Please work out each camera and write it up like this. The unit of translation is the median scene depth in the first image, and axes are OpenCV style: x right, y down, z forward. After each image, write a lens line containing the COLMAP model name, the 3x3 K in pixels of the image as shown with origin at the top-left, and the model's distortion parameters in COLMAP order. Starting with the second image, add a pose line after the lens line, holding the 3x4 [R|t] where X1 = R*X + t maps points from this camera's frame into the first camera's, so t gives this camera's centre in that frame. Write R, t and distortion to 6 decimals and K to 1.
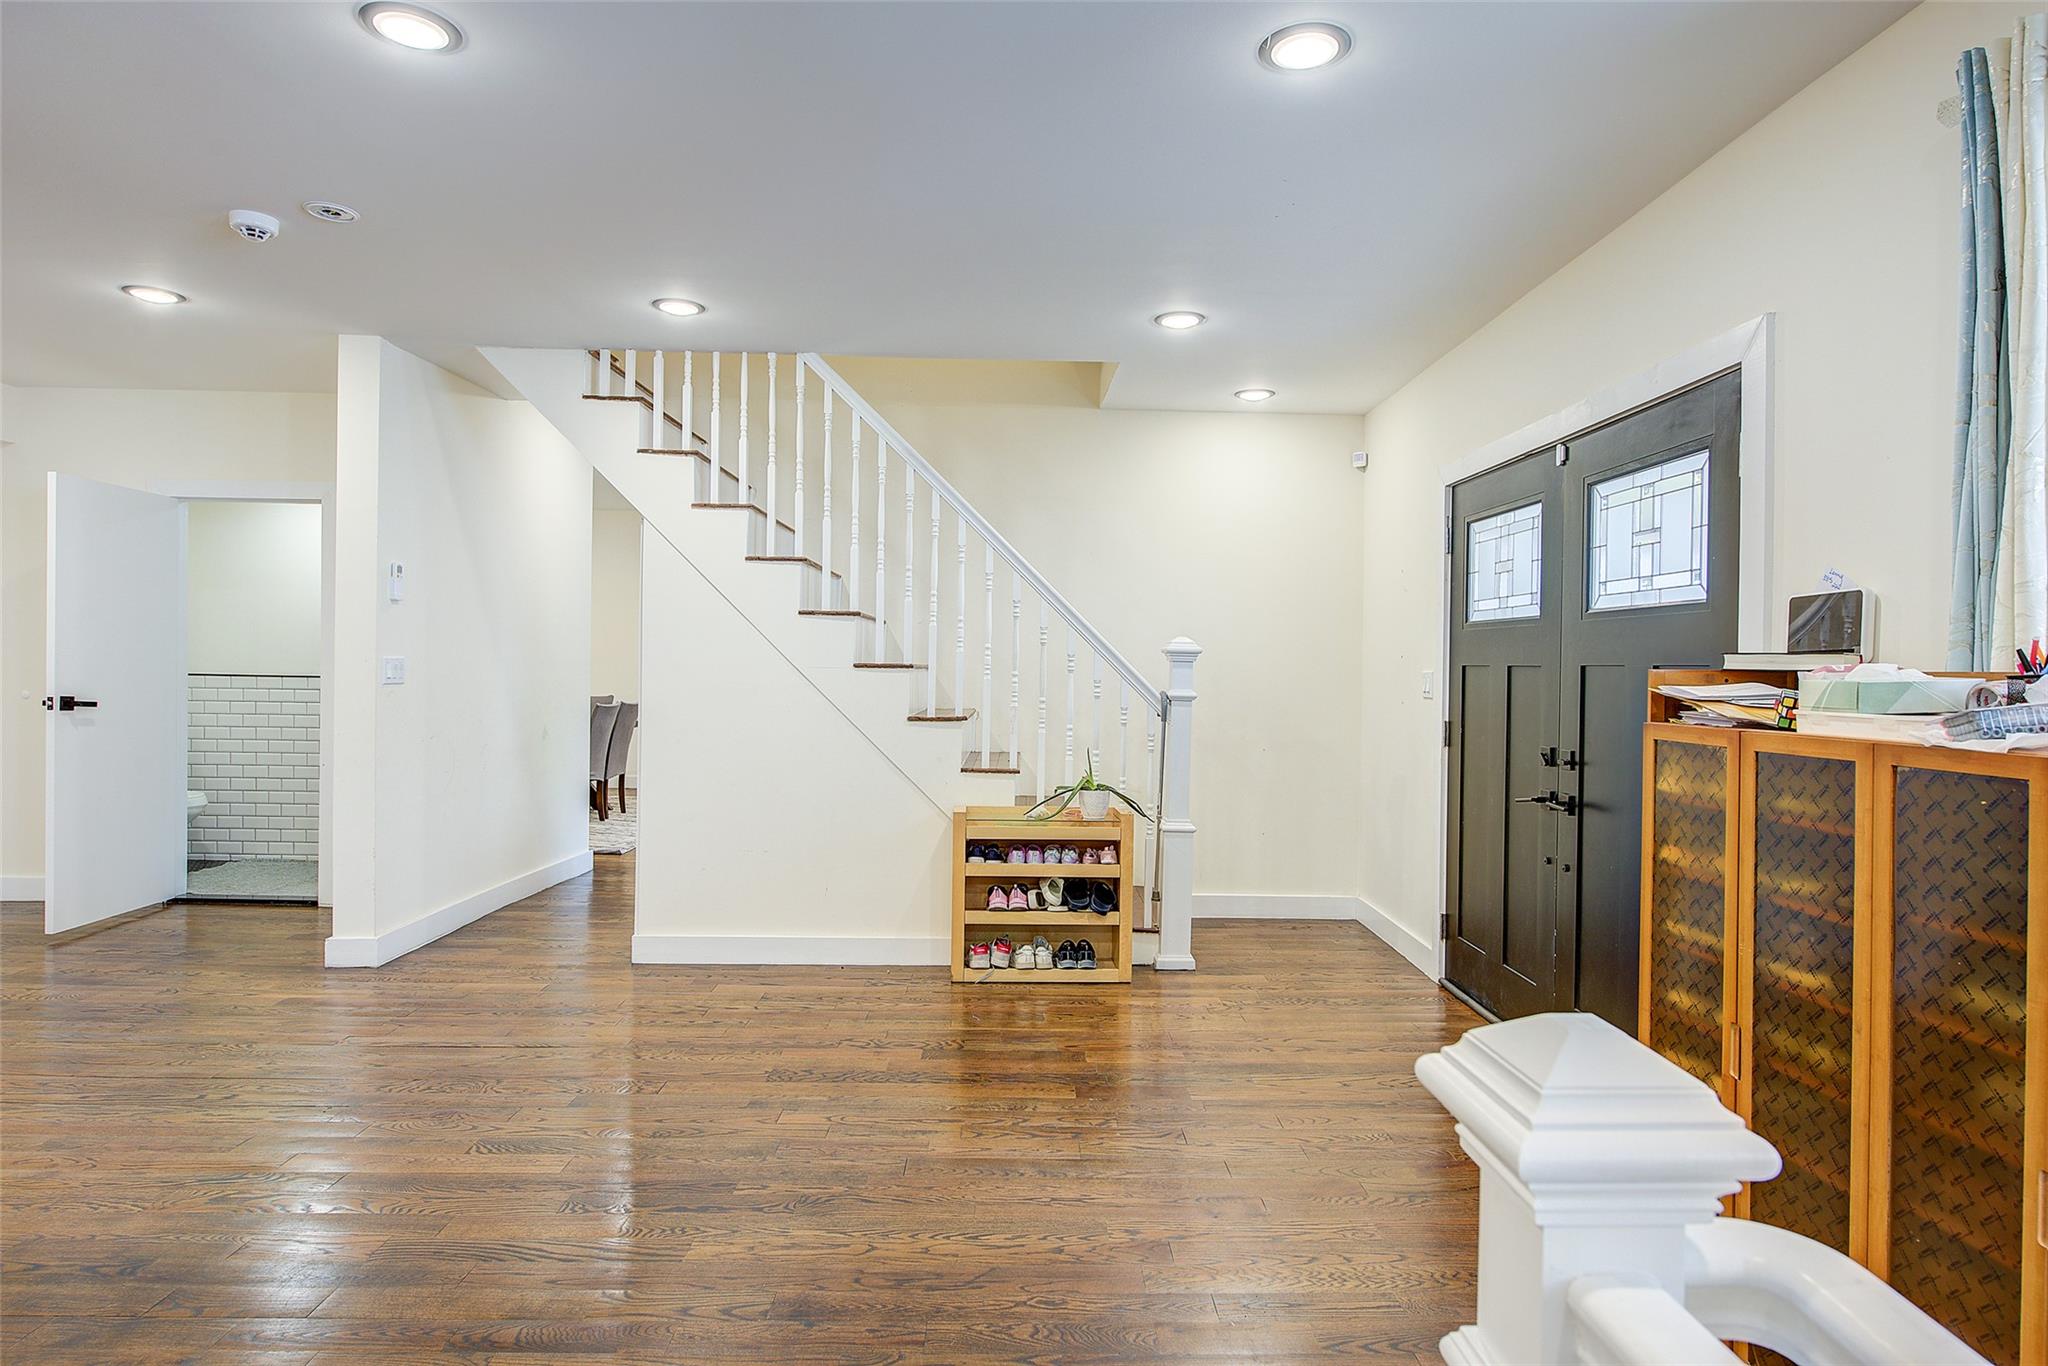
lens RADIAL K [[1139.1, 0, 1027.7], [0, 1139.1, 673.2], [0, 0, 1]] dist [-0.001188, -0.000339]
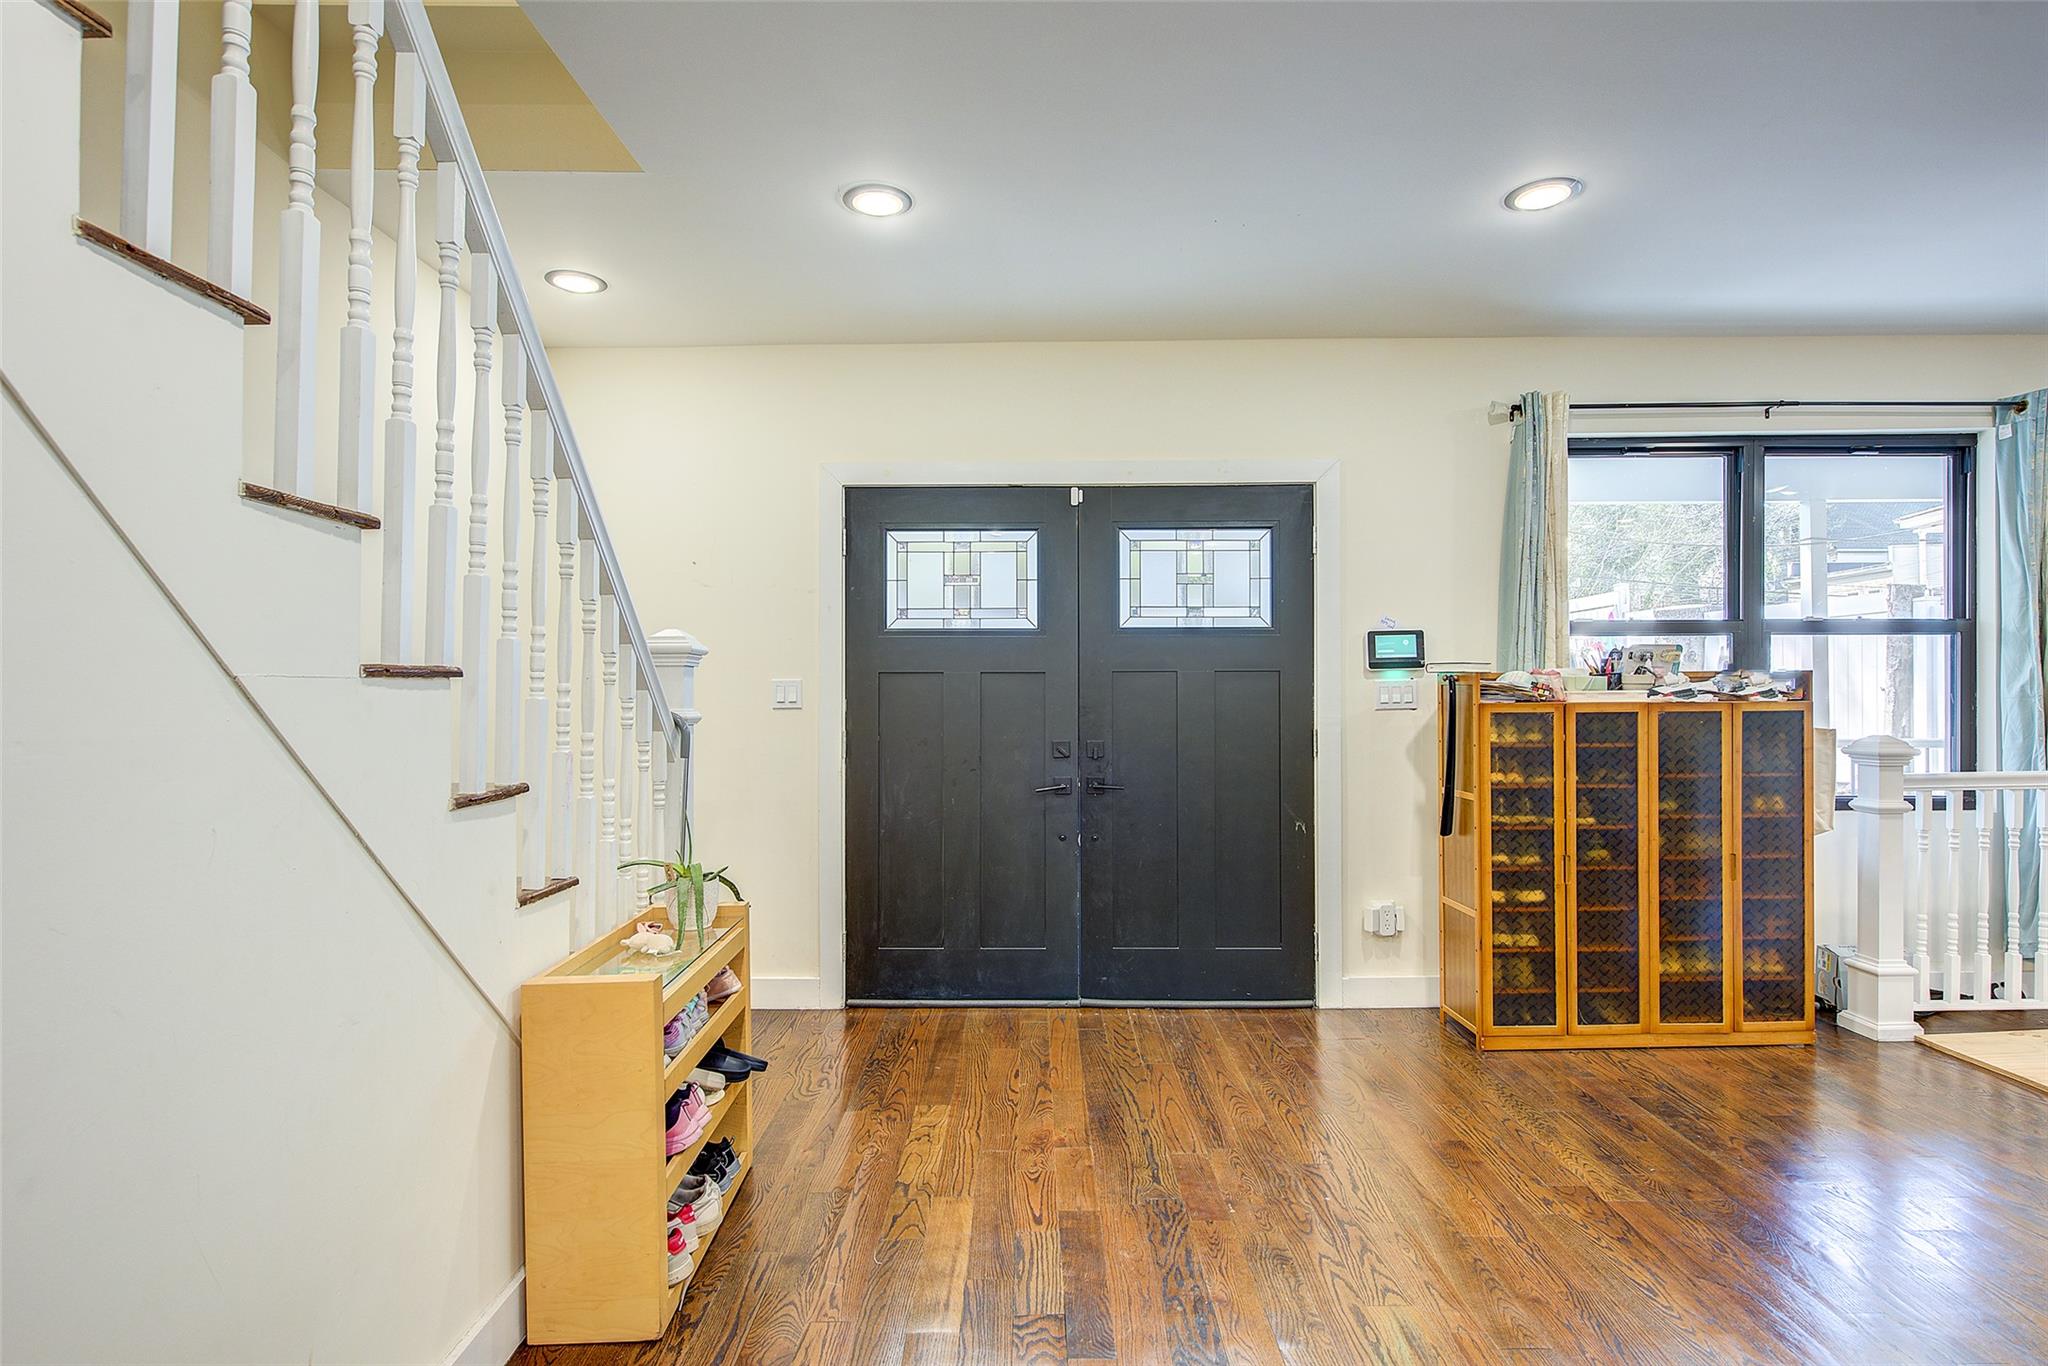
lens RADIAL K [[1018.4, 0, 1028.2], [0, 1018.4, 680.4], [0, 0, 1]] dist [-0.000798, -0.002179]
pose [[-0.002820, -0.006246, 0.999977, -0.692880], [0.010242, 0.999928, 0.006275, -0.005219], [-0.999944, 0.010260, -0.002756, 1.203193]]
